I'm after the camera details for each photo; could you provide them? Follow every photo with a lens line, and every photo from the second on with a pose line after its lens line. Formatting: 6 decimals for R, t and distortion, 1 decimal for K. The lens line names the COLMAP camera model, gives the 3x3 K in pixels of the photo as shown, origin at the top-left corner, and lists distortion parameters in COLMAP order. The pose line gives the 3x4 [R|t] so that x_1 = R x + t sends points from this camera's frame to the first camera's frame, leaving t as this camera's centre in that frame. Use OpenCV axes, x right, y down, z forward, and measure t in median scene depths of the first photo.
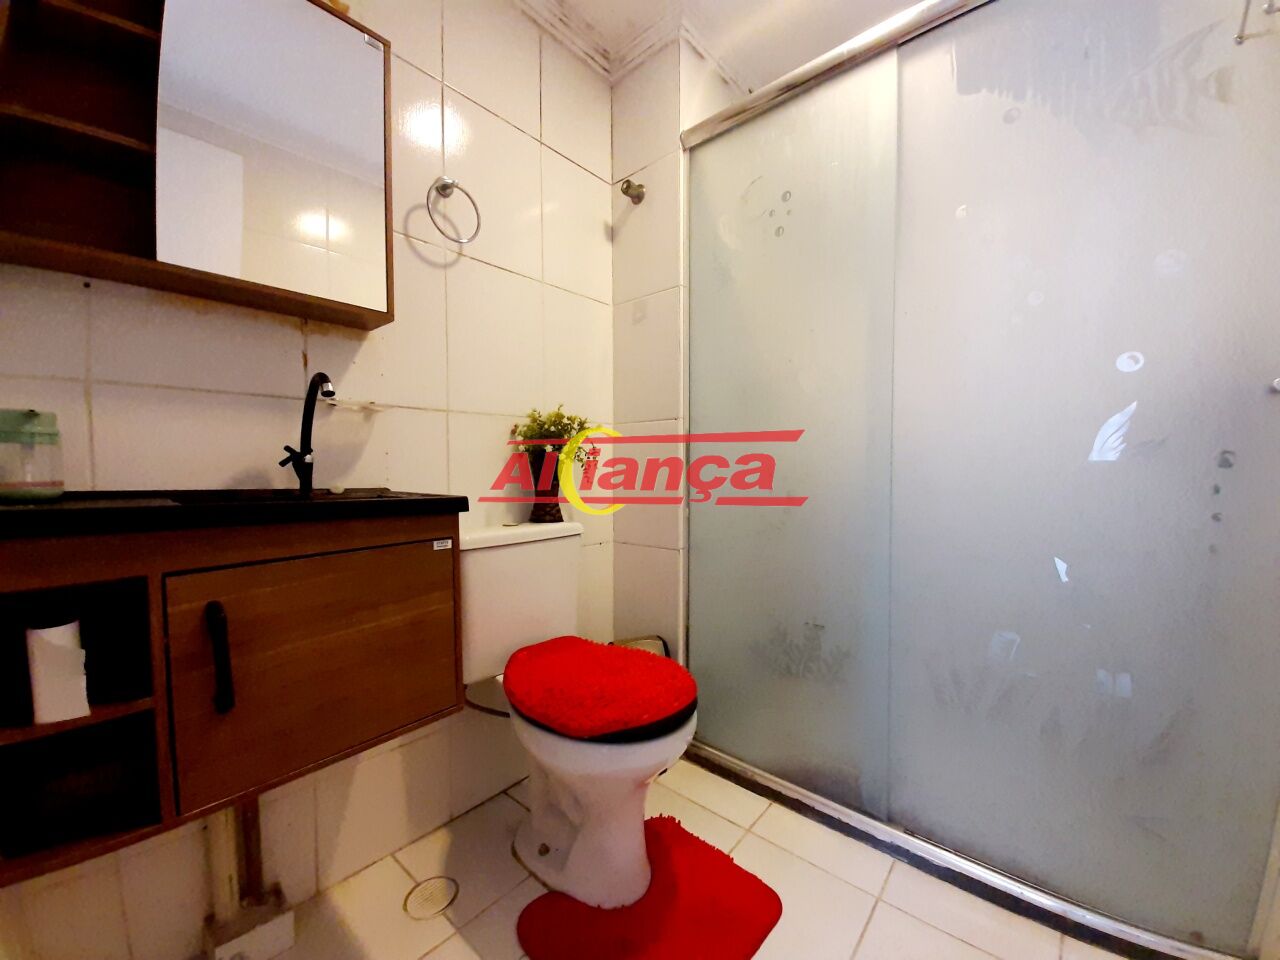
lens RADIAL K [[500.6, 0, 641.3], [0, 500.6, 483.6], [0, 0, 1]] dist [0.021943, -0.016015]
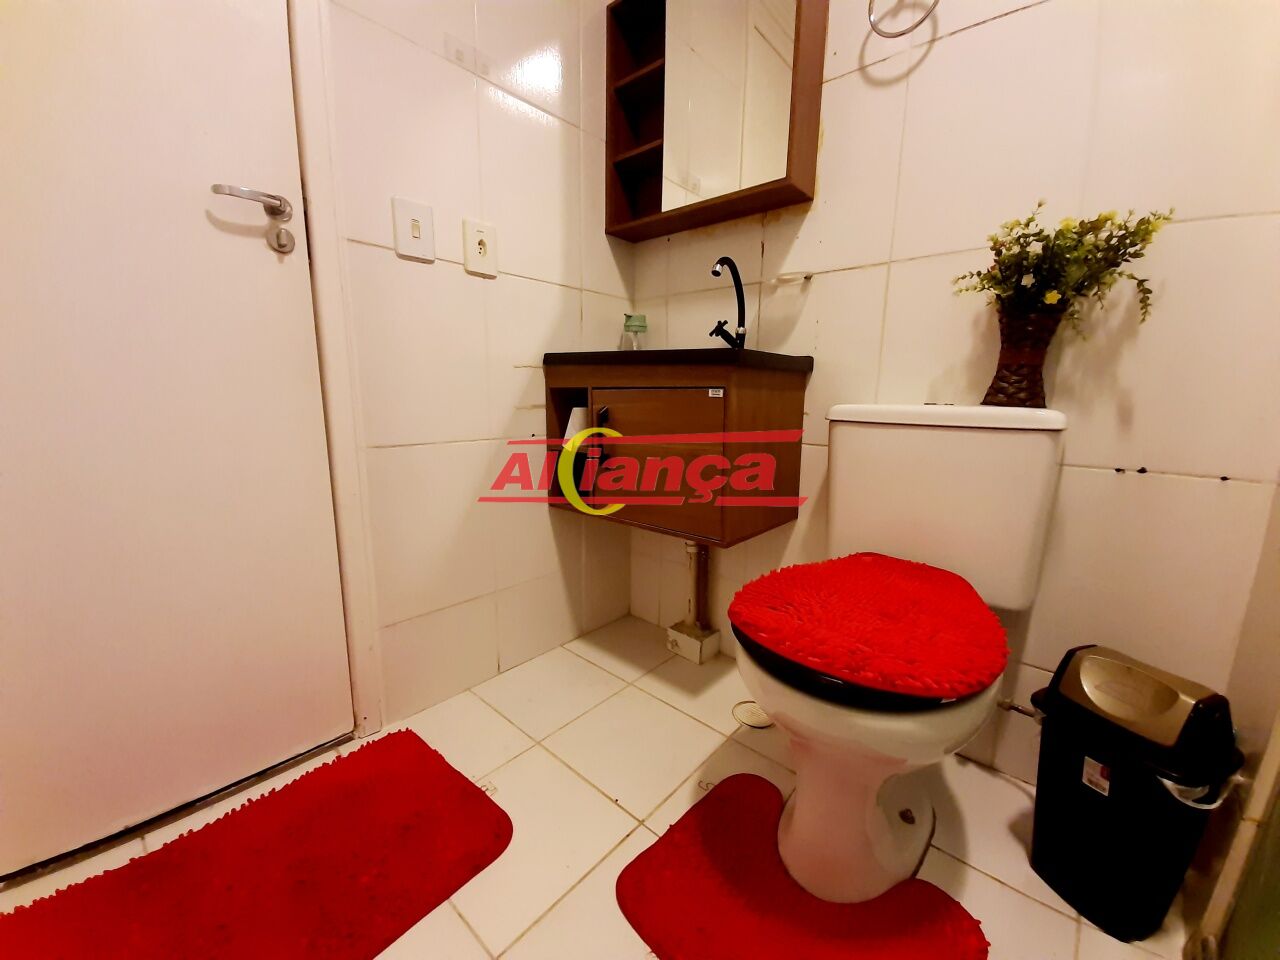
lens RADIAL K [[500.6, 0, 641.3], [0, 500.6, 483.6], [0, 0, 1]] dist [0.021943, -0.016015]
pose [[-0.015991, 0.182131, -0.983144, 0.604018], [-0.052857, 0.981741, 0.182730, 0.101651], [0.998474, 0.054888, -0.006072, 0.697883]]
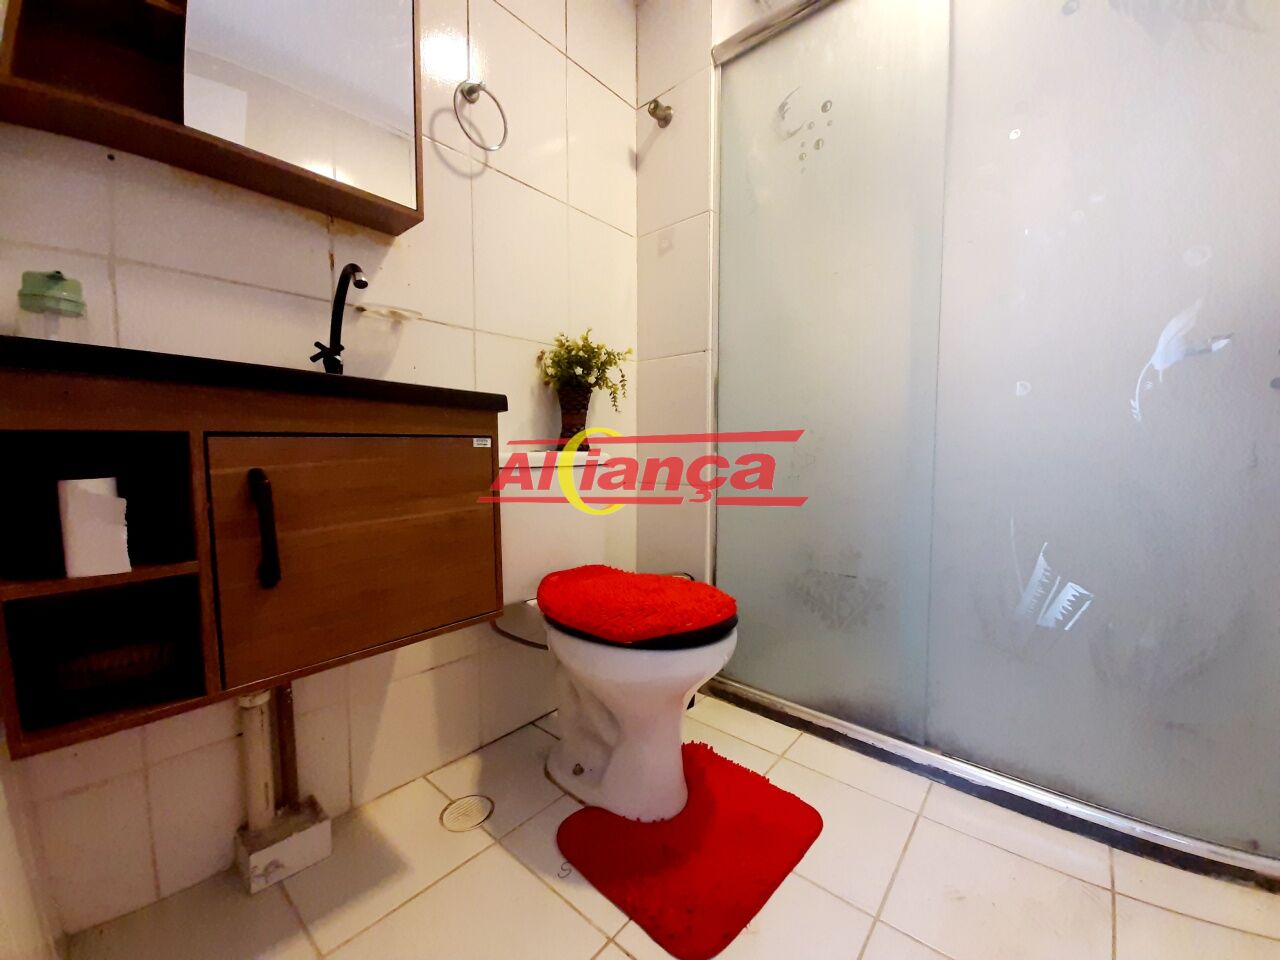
lens RADIAL K [[500.6, 0, 641.3], [0, 500.6, 483.6], [0, 0, 1]] dist [0.021943, -0.016015]
pose [[0.999996, 0.002870, 0.000039, -0.073693], [-0.002870, 0.999531, 0.030492, 0.138382], [0.000048, -0.030492, 0.999535, 0.028976]]
